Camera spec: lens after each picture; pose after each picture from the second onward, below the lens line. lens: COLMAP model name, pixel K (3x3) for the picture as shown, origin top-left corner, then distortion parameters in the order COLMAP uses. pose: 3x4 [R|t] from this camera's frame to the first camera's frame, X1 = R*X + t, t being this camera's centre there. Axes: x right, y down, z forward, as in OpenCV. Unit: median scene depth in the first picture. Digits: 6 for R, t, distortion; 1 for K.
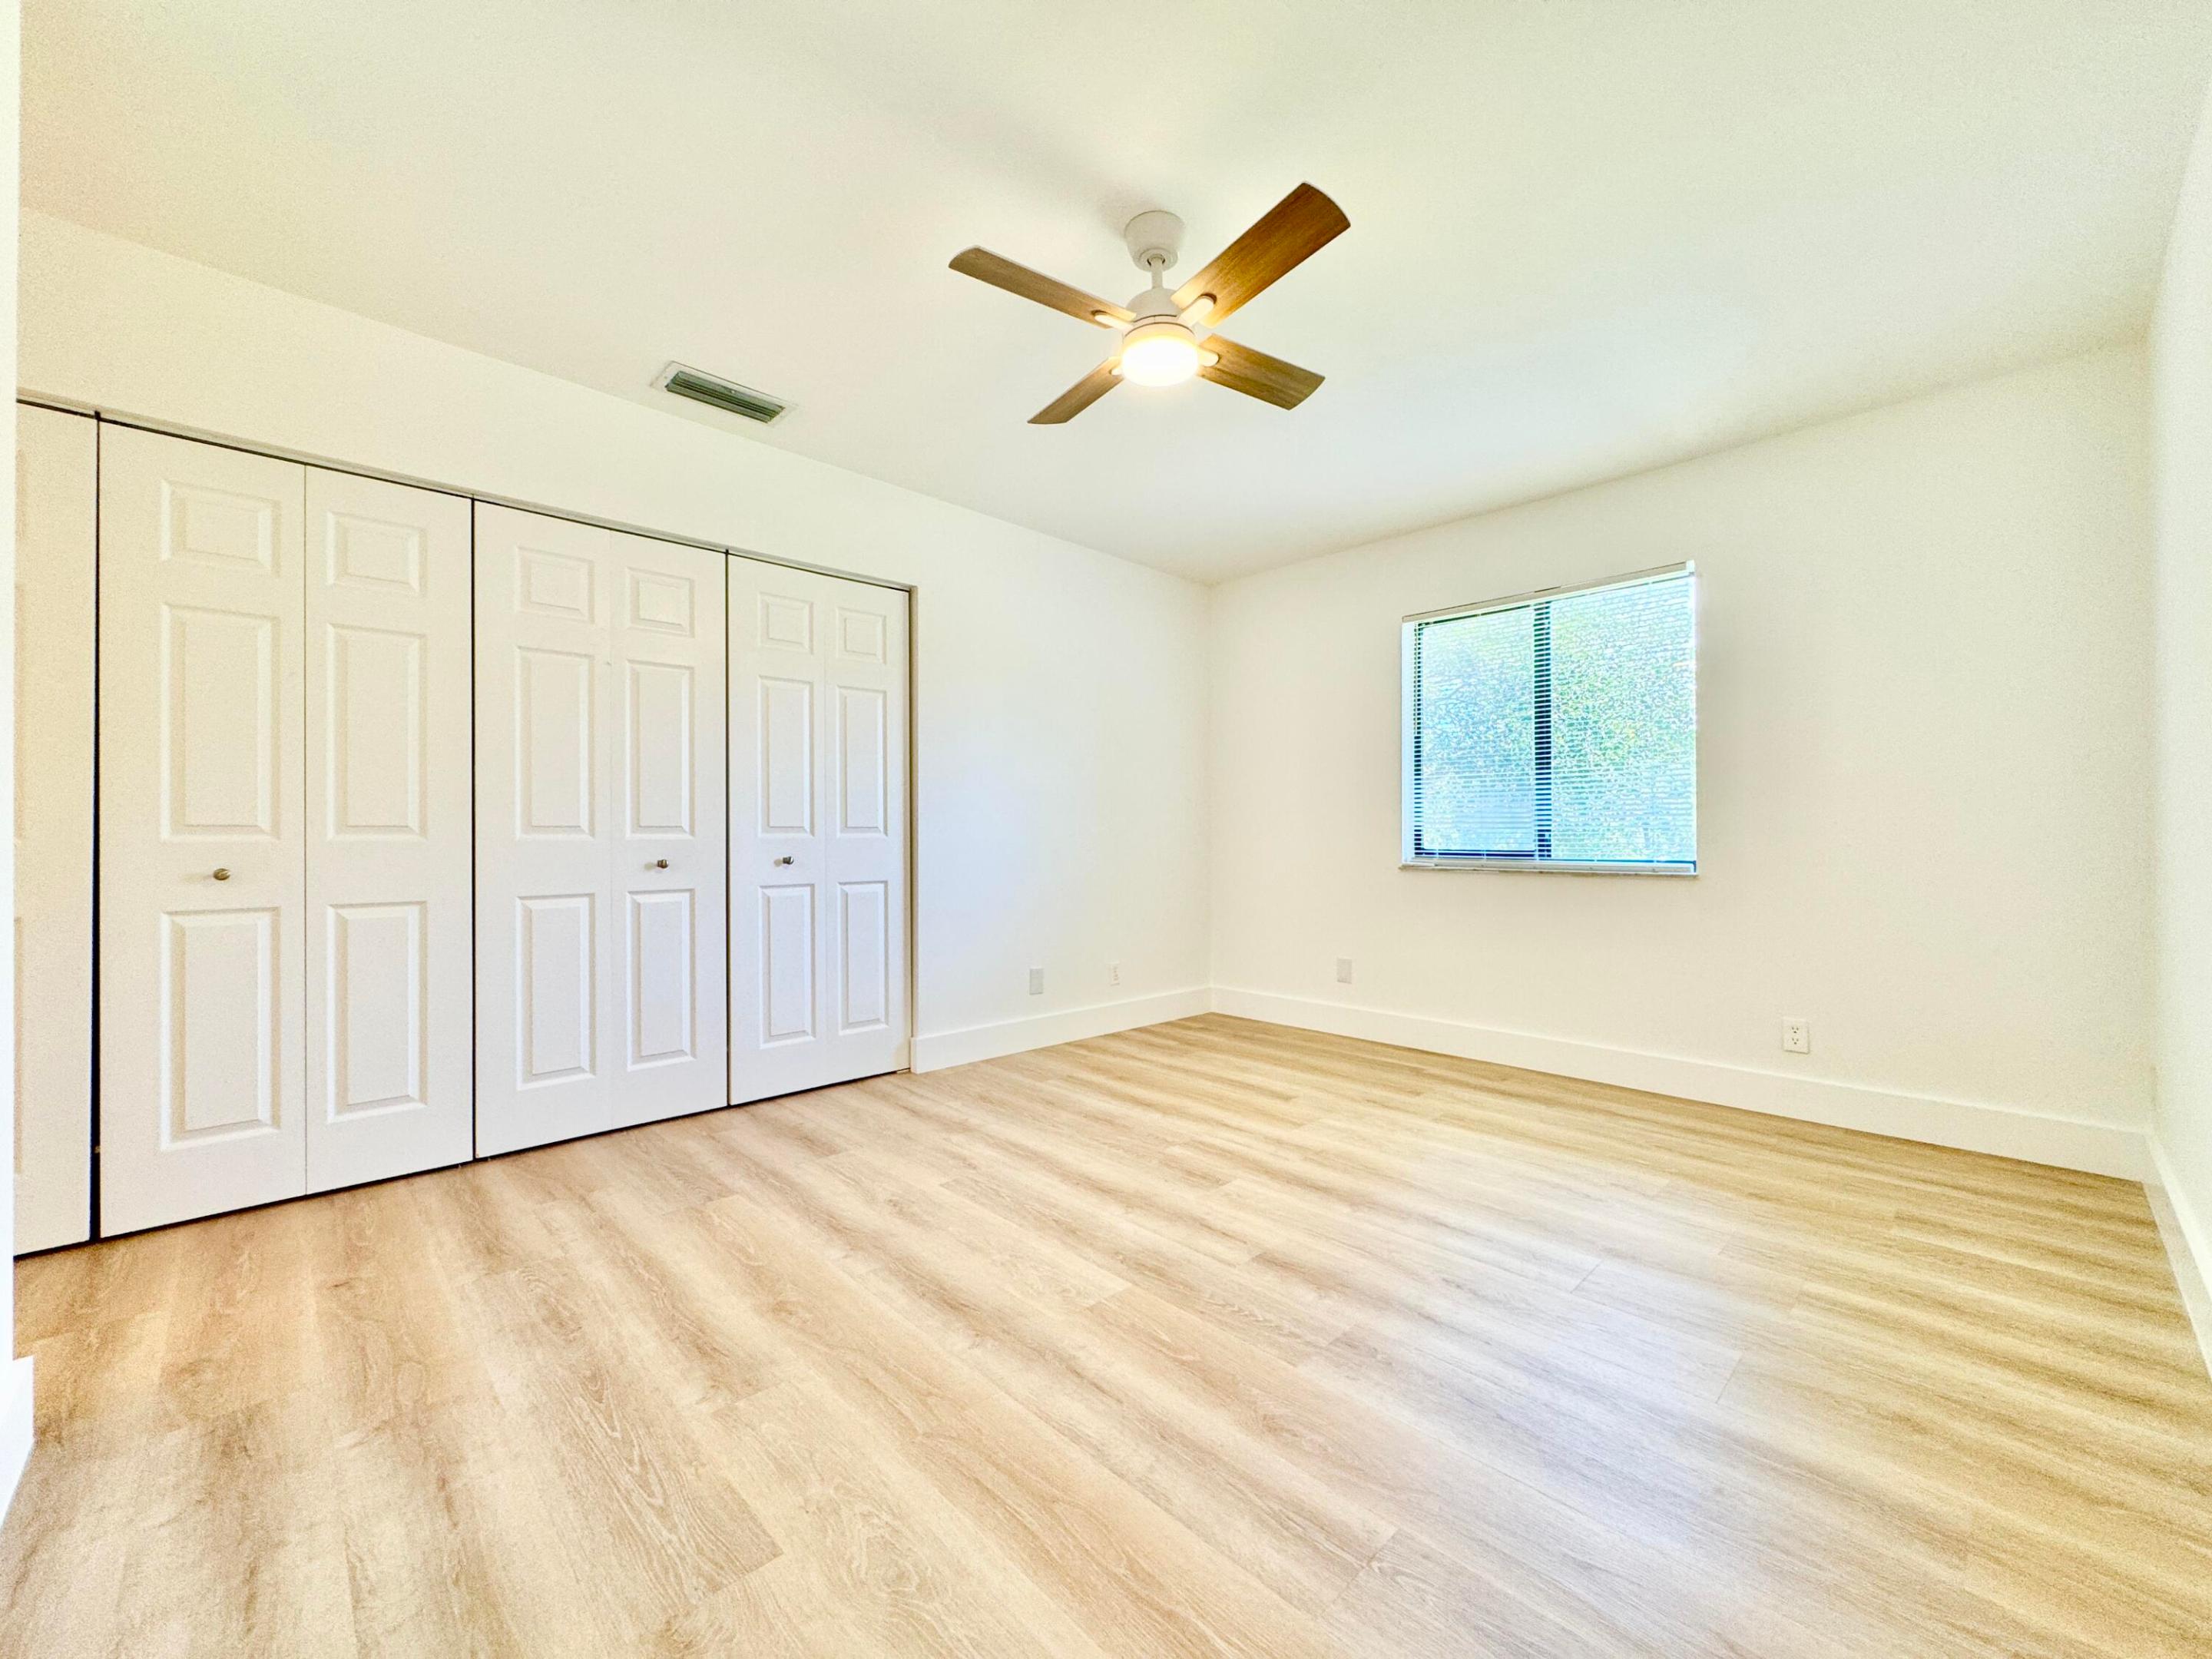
lens RADIAL K [[881.3, 0, 1103.2], [0, 881.3, 832.0], [0, 0, 1]] dist [-0.002724, -0.000029]
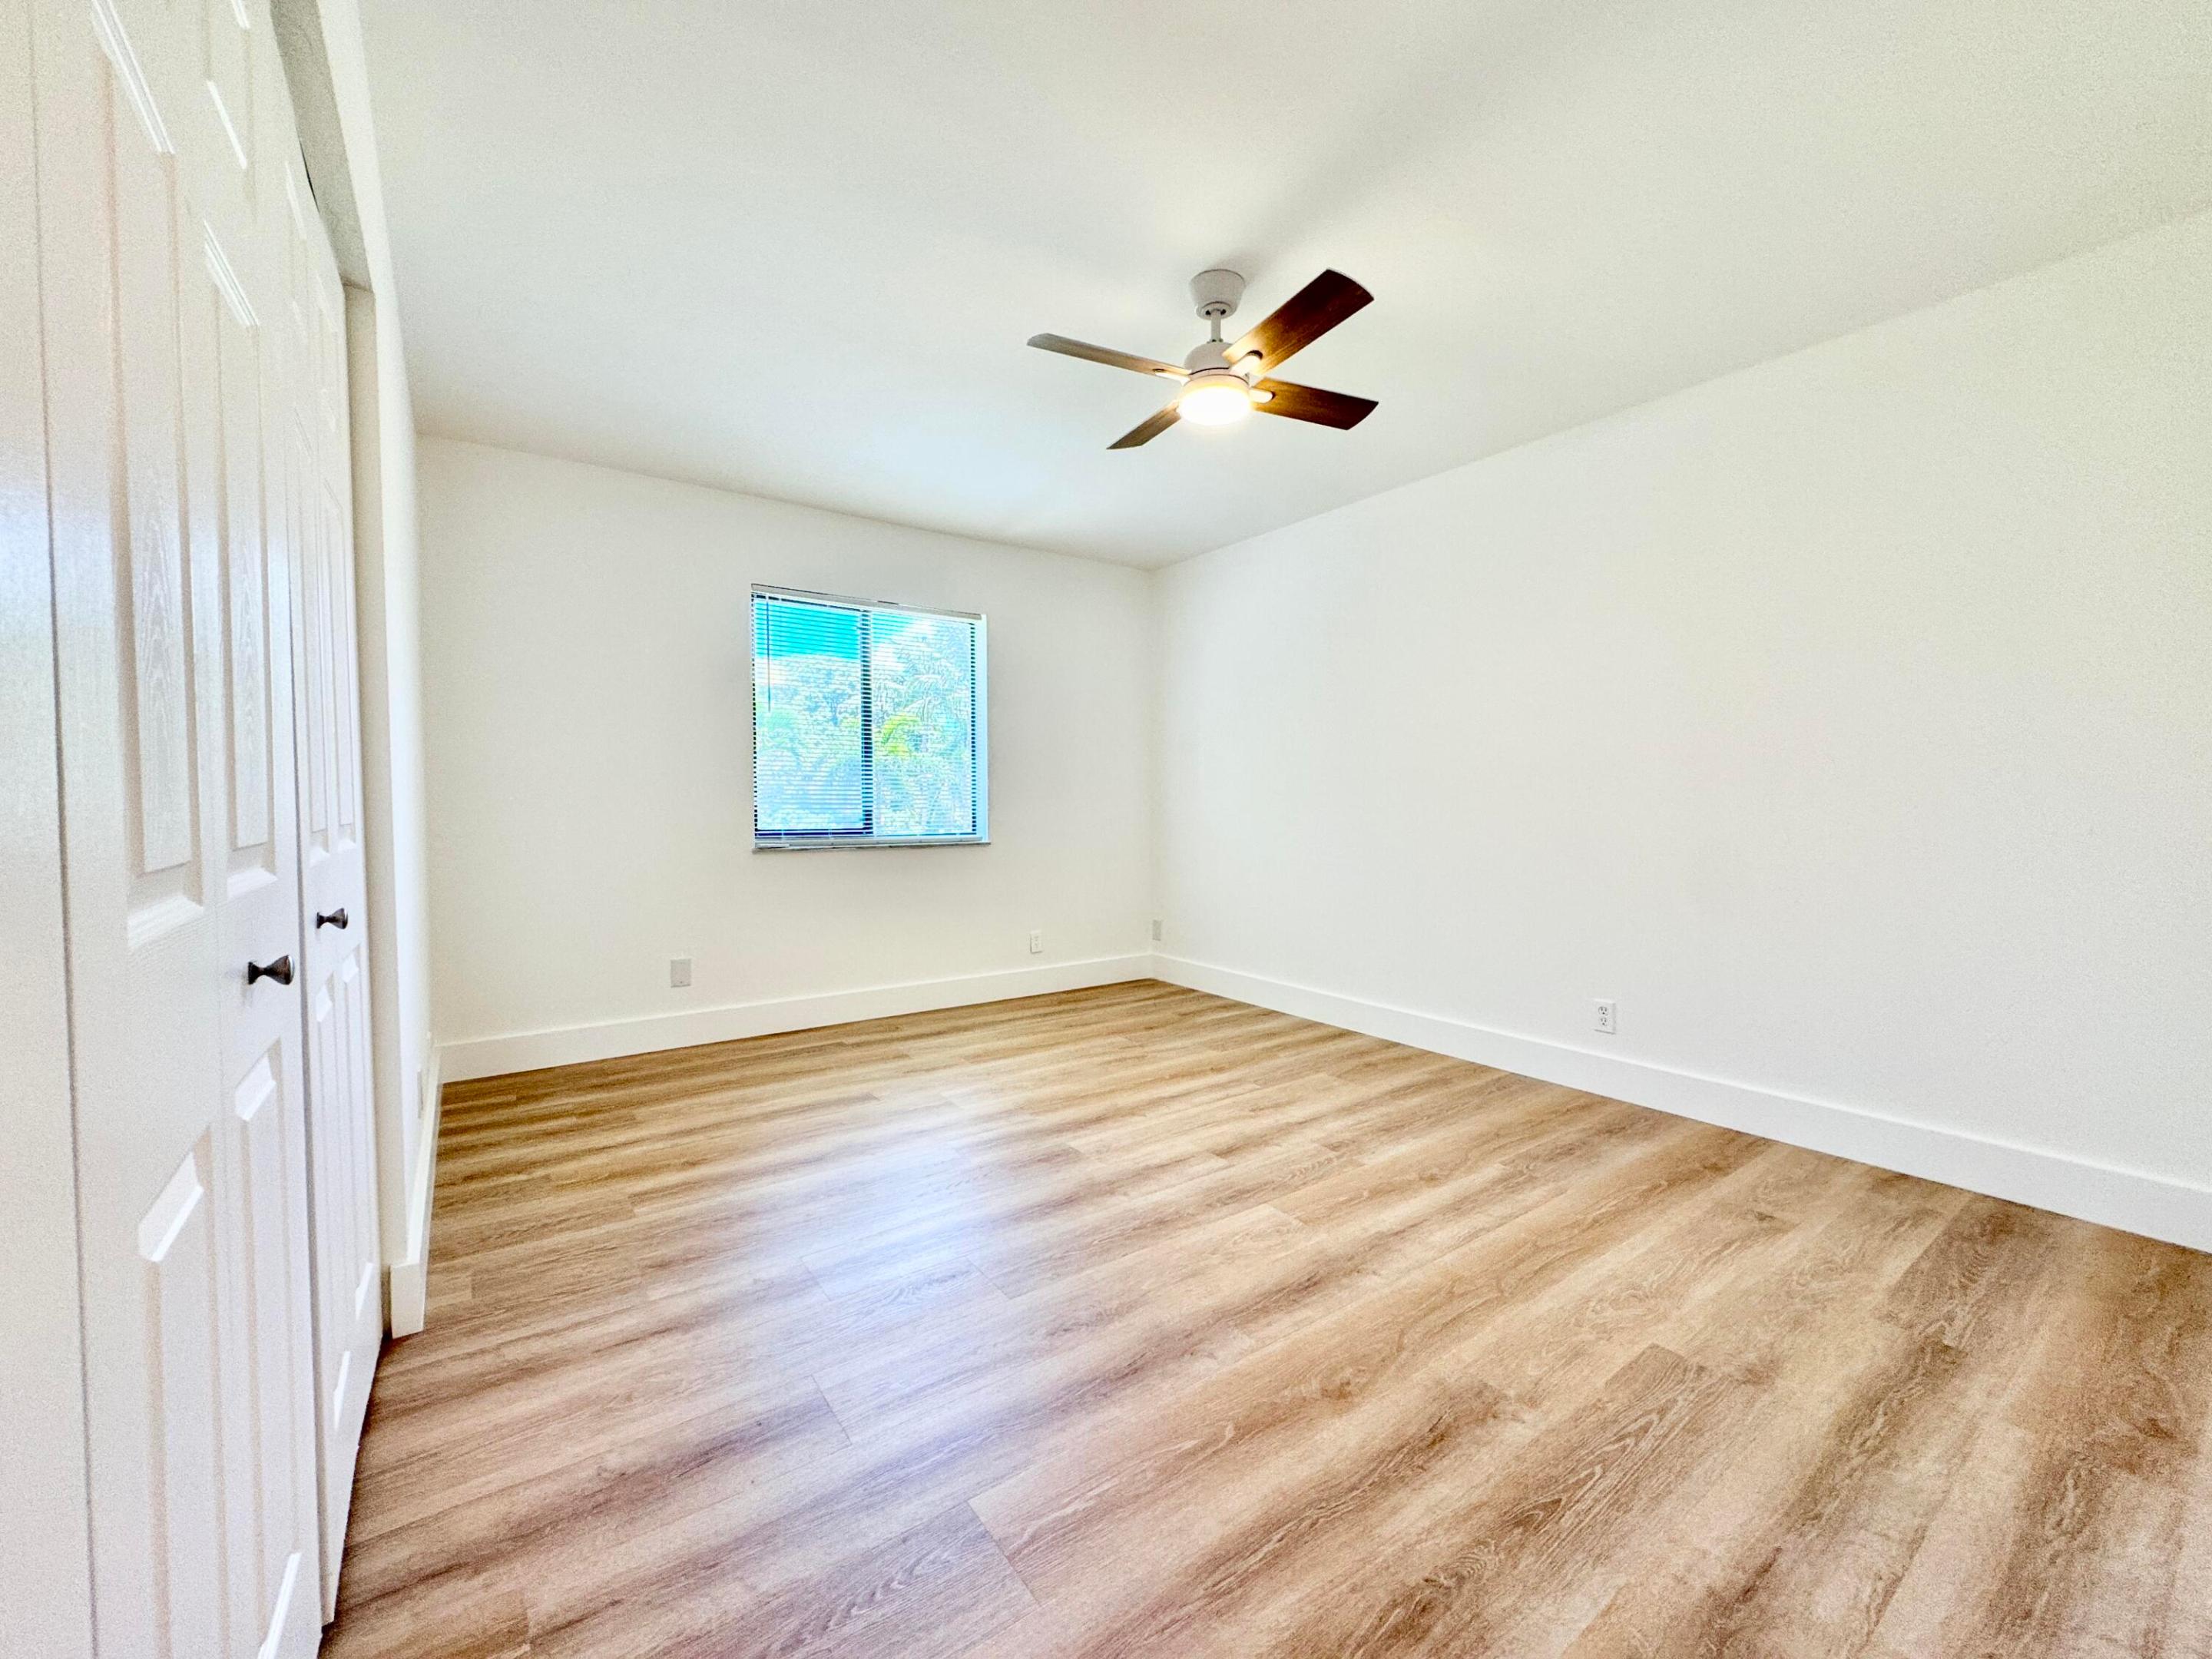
lens RADIAL K [[881.3, 0, 1103.2], [0, 881.3, 832.0], [0, 0, 1]] dist [-0.002724, -0.000029]
pose [[0.140779, -0.035704, 0.989397, -0.969530], [-0.005922, 0.999301, 0.036904, -0.029446], [-0.990023, -0.011055, 0.140469, 0.875954]]
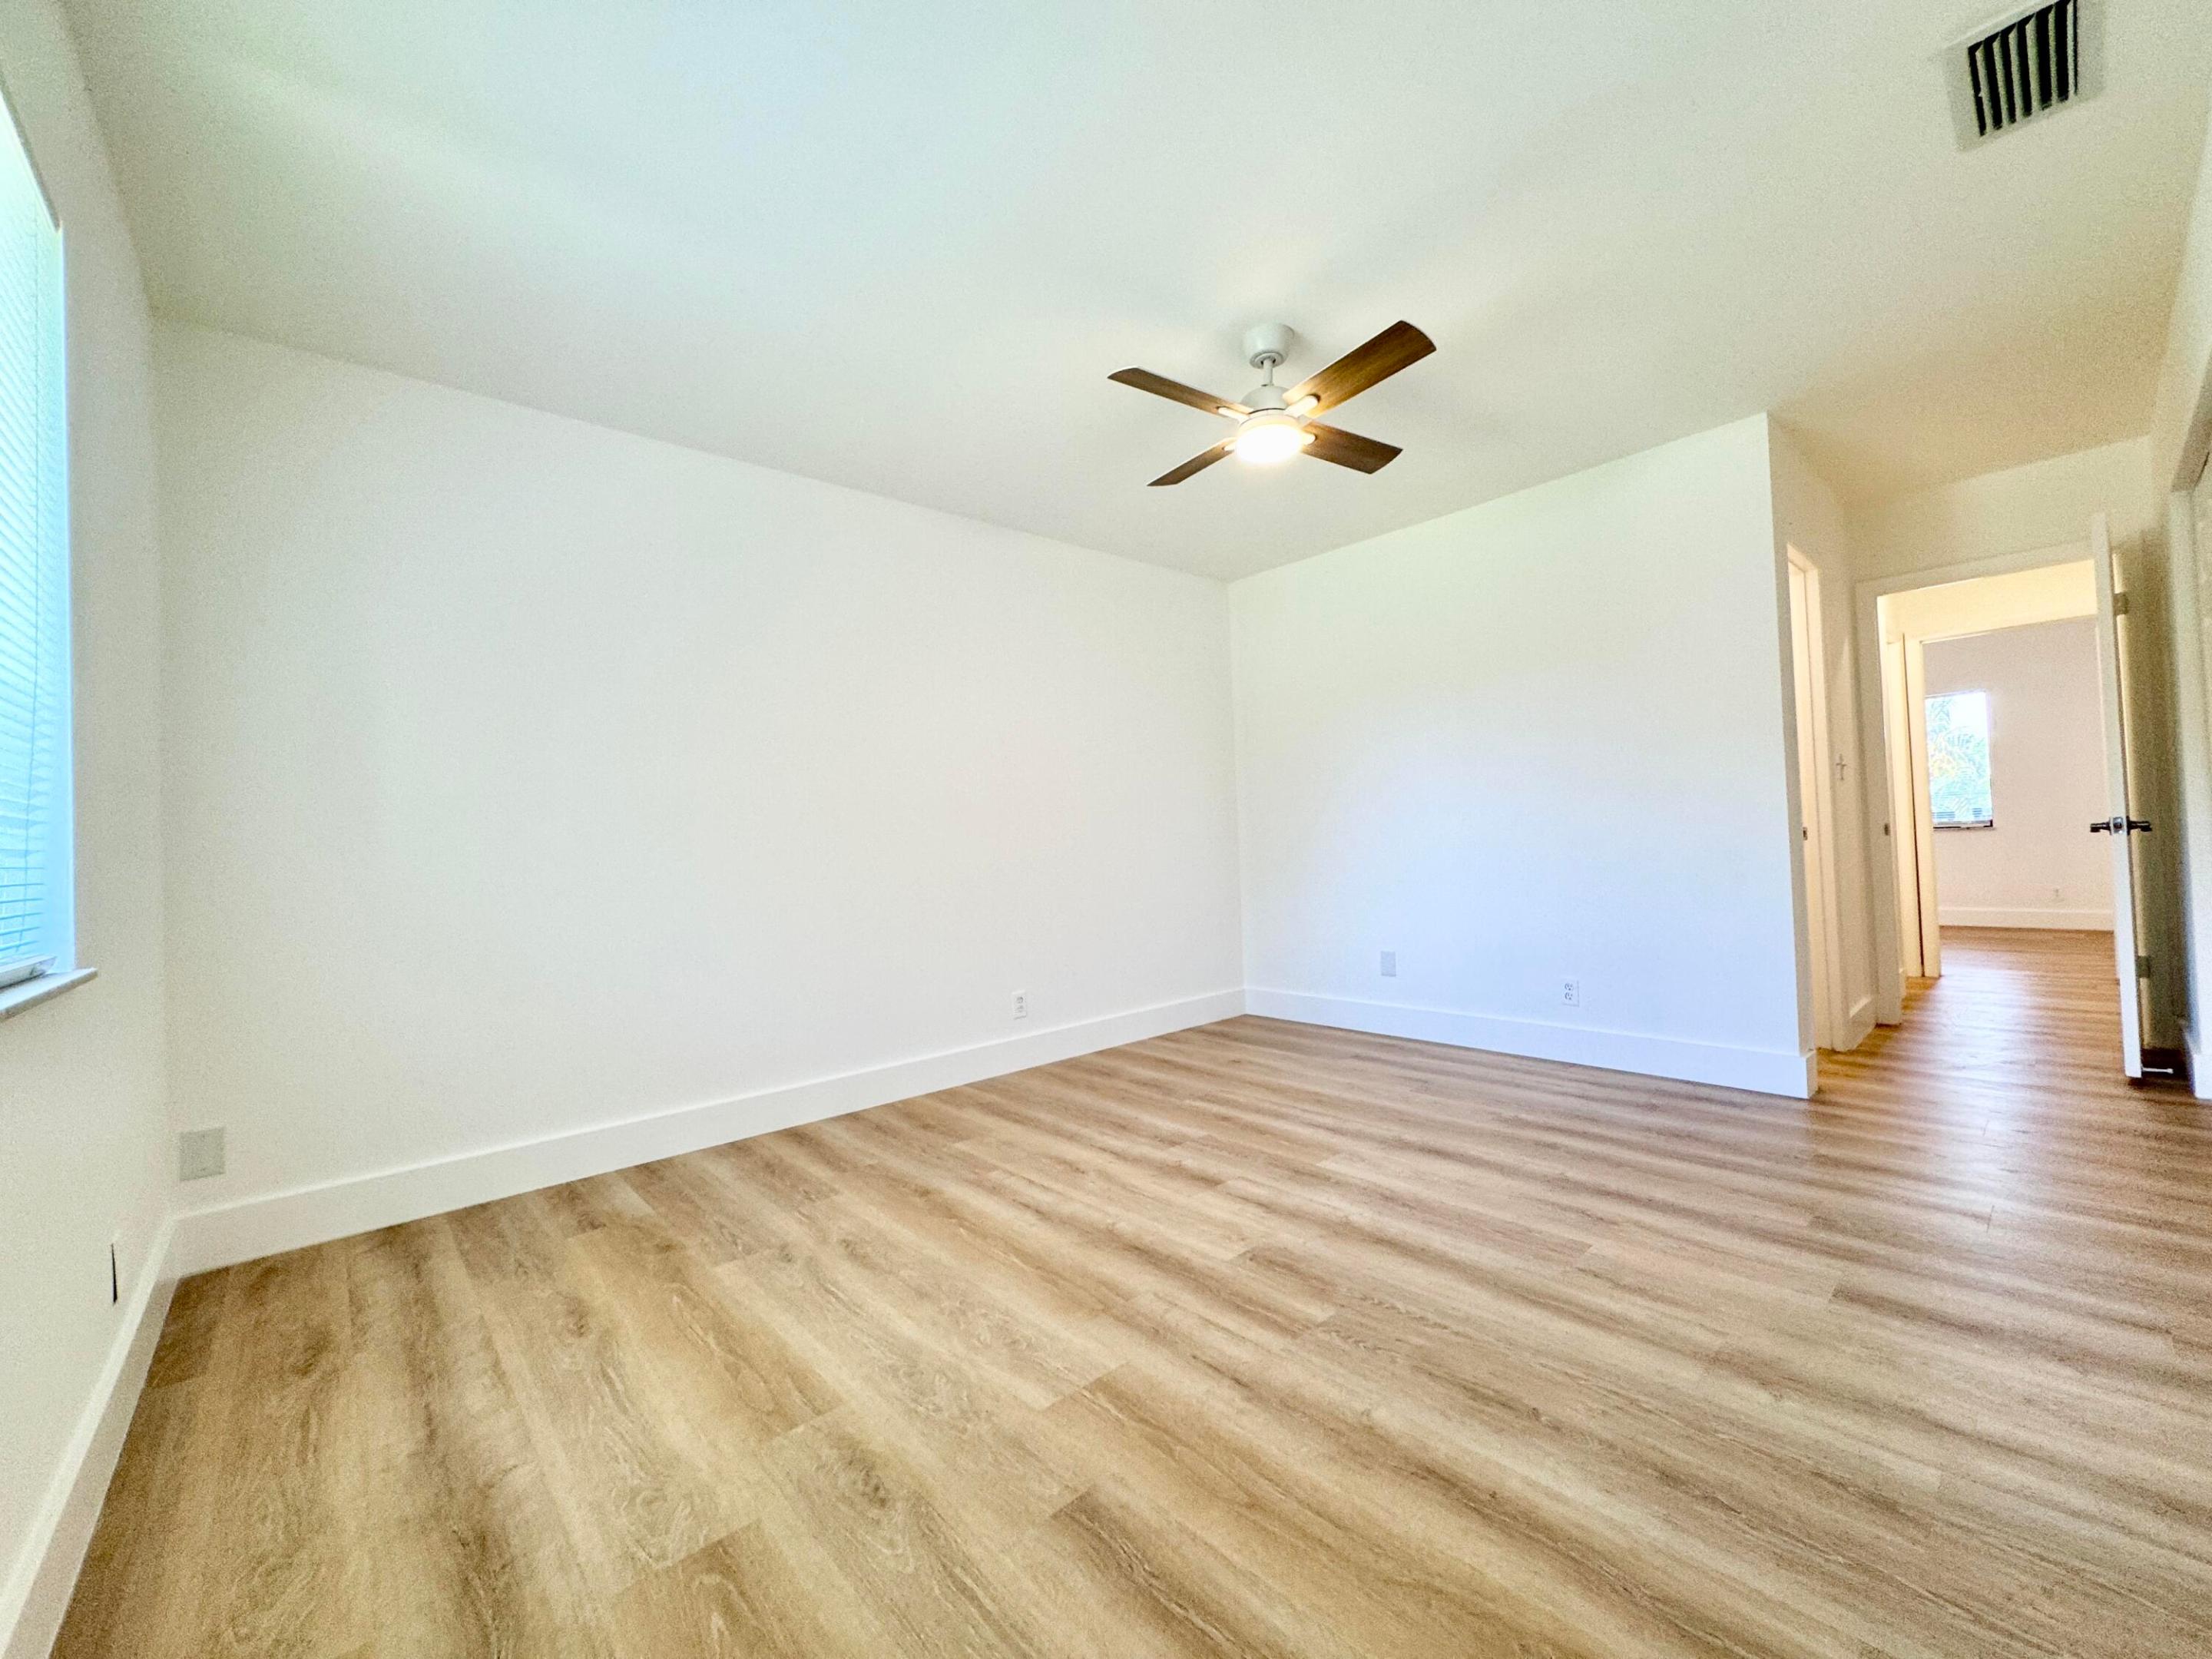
lens RADIAL K [[881.3, 0, 1103.2], [0, 881.3, 832.0], [0, 0, 1]] dist [-0.002724, -0.000029]
pose [[-0.998621, 0.040344, 0.033596, 0.243841], [0.039641, 0.998987, -0.021318, 0.014055], [-0.034422, -0.019957, -0.999208, 1.973533]]
